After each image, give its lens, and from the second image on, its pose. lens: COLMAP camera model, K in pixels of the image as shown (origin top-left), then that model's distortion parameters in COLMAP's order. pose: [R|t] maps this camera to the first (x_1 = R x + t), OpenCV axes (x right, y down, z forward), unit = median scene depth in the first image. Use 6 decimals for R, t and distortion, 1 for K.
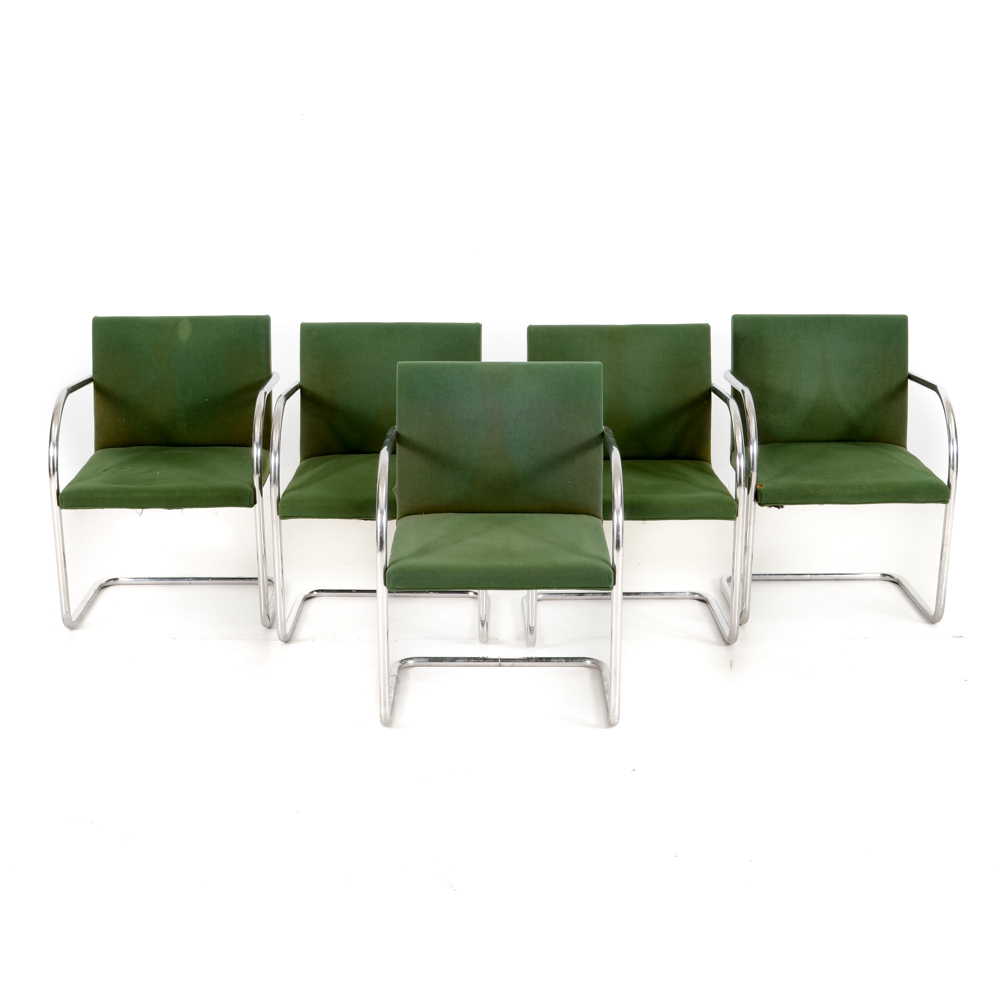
lens RADIAL K [[1781.3, 0, 500.0], [0, 1781.3, 500.0], [0, 0, 1]] dist [-0.005903, -0.016787]
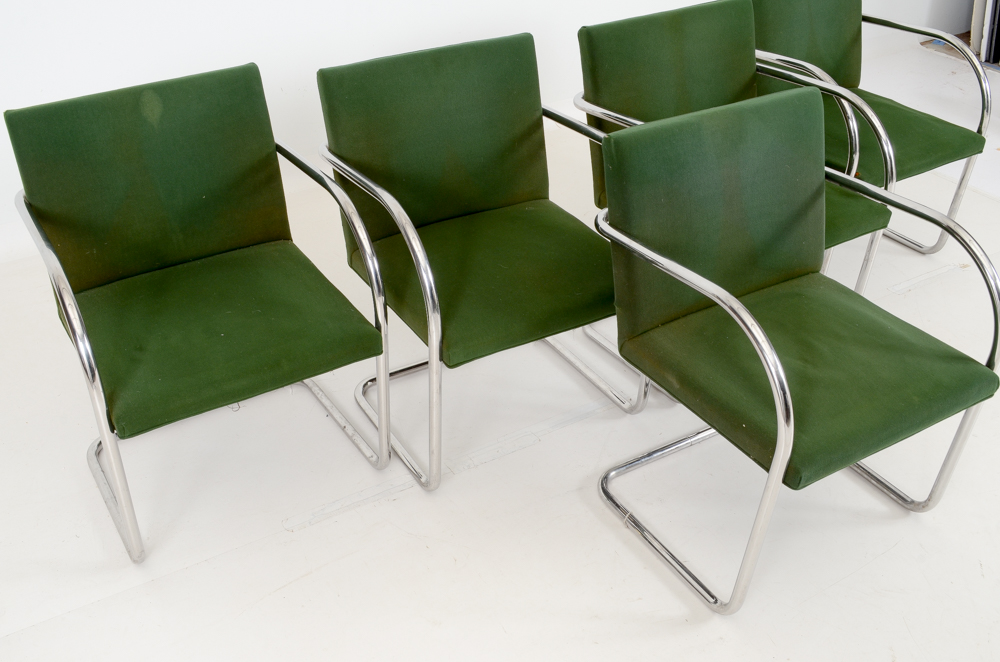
lens RADIAL K [[1022.2, 0, 500.0], [0, 1022.2, 331.0], [0, 0, 1]] dist [-0.057252, 0.018684]
pose [[0.860172, -0.281344, 0.425382, -0.252317], [0.134927, 0.929895, 0.342185, -0.130811], [-0.491832, -0.236942, 0.837830, 0.577943]]
